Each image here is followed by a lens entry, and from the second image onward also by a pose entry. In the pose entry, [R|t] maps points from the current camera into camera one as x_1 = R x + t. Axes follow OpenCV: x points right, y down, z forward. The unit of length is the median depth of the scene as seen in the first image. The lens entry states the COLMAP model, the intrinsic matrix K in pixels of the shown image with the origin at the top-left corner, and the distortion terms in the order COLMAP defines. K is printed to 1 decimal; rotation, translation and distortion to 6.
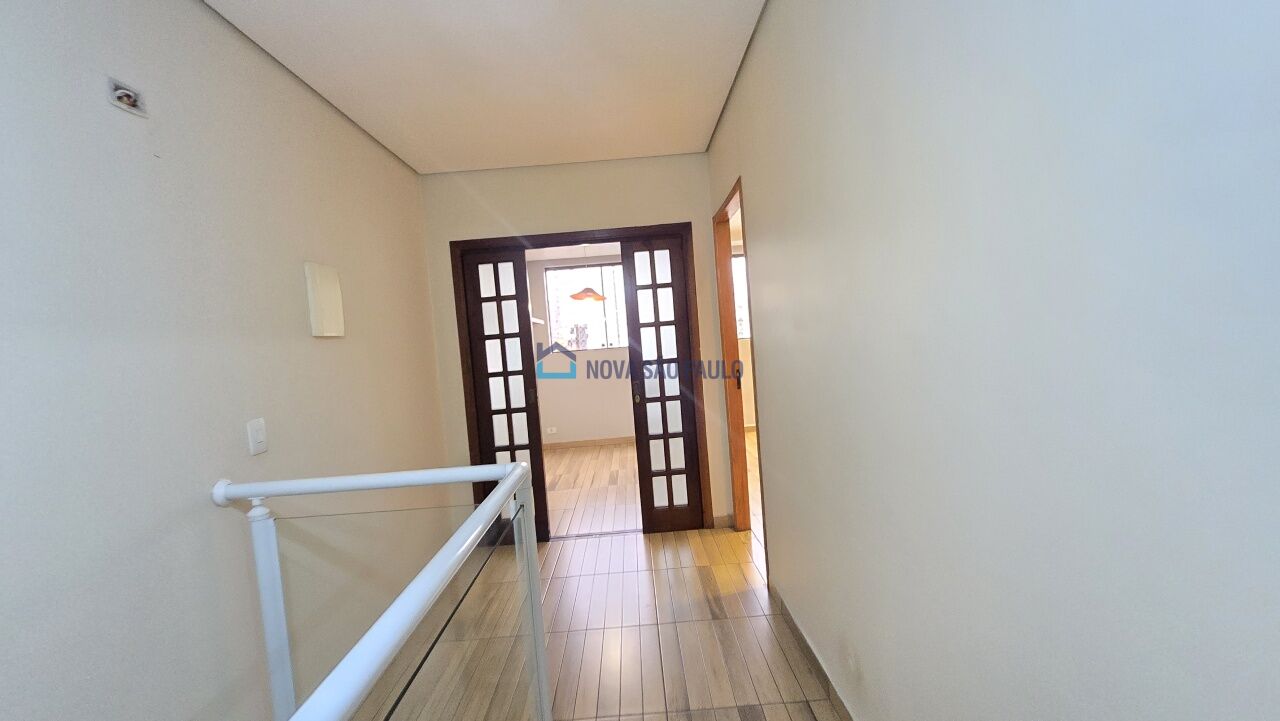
lens RADIAL K [[524.4, 0, 632.2], [0, 524.4, 367.9], [0, 0, 1]] dist [0.001416, 0.000918]
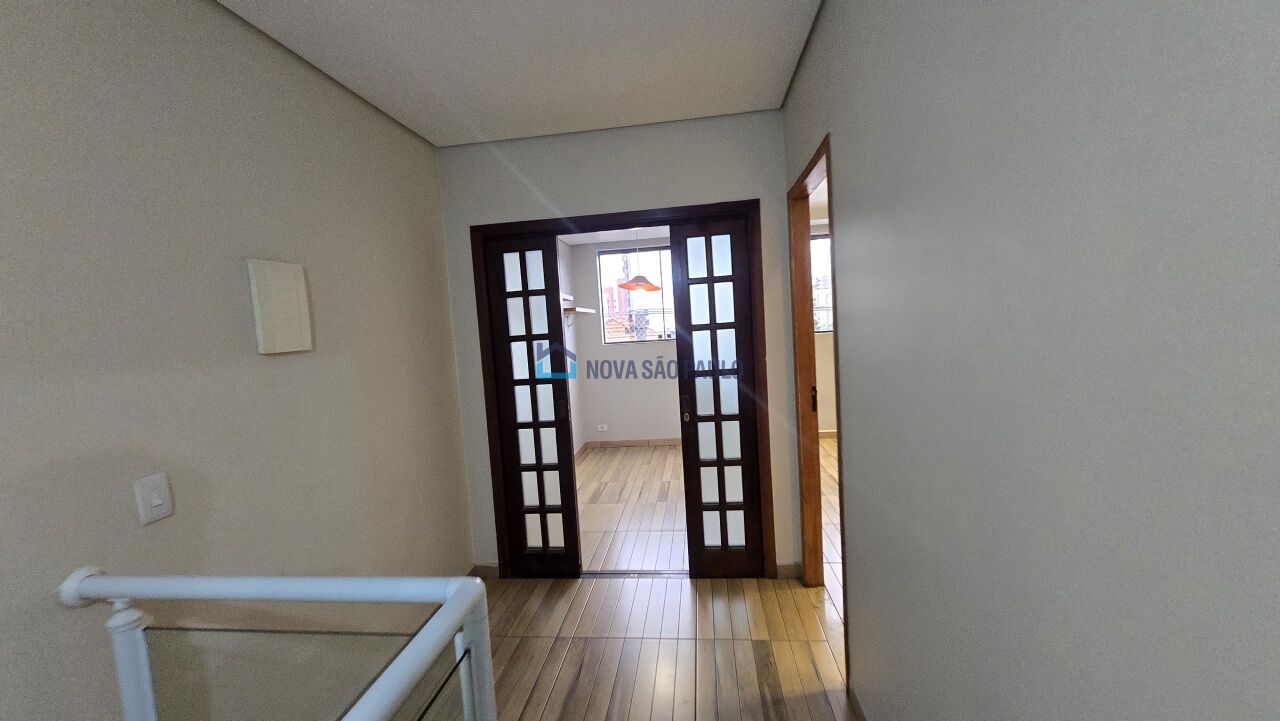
lens RADIAL K [[509.3, 0, 637.3], [0, 509.3, 363.3], [0, 0, 1]] dist [0.006914, -0.000240]
pose [[0.991488, 0.024918, -0.127795, 0.033485], [-0.019616, 0.998900, 0.042582, -0.057786], [0.128715, -0.039713, 0.990886, 0.199072]]
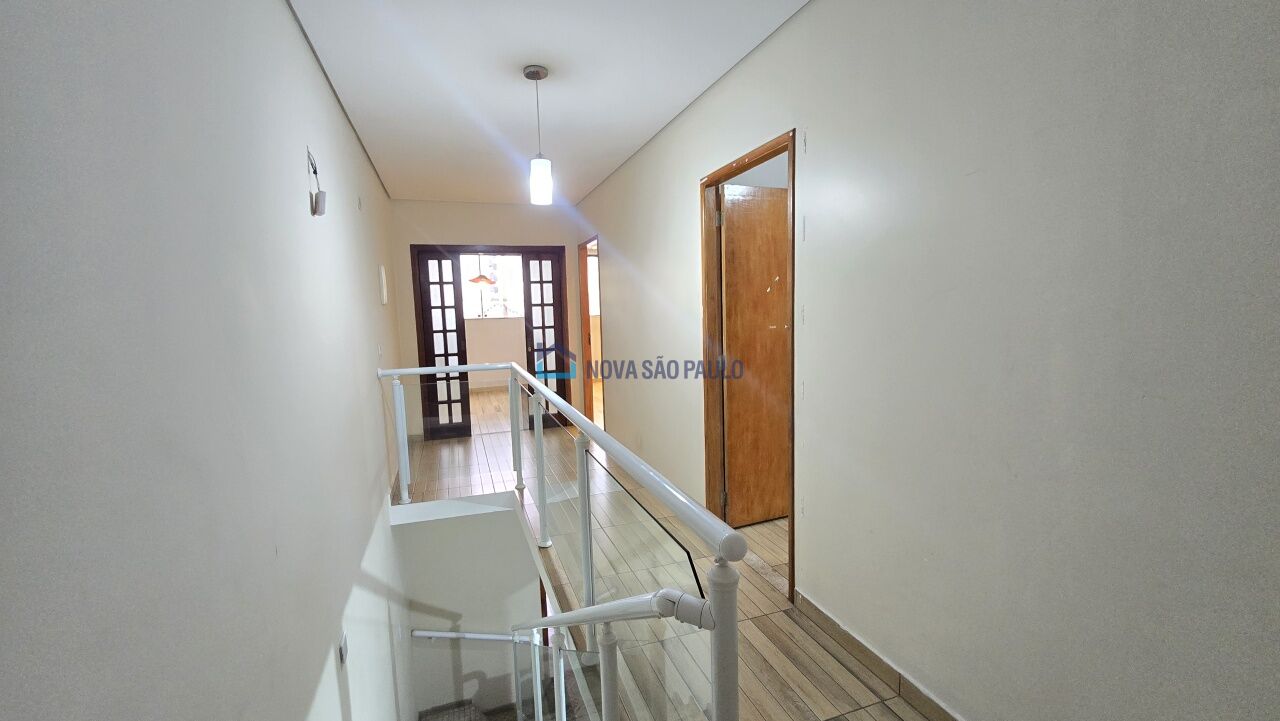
lens RADIAL K [[524.4, 0, 636.7], [0, 524.4, 374.0], [0, 0, 1]] dist [0.001416, 0.000918]
pose [[0.956156, 0.015558, 0.292445, -0.150070], [-0.031740, 0.998211, 0.050673, 0.041716], [-0.291133, -0.057733, 0.954939, -0.689050]]
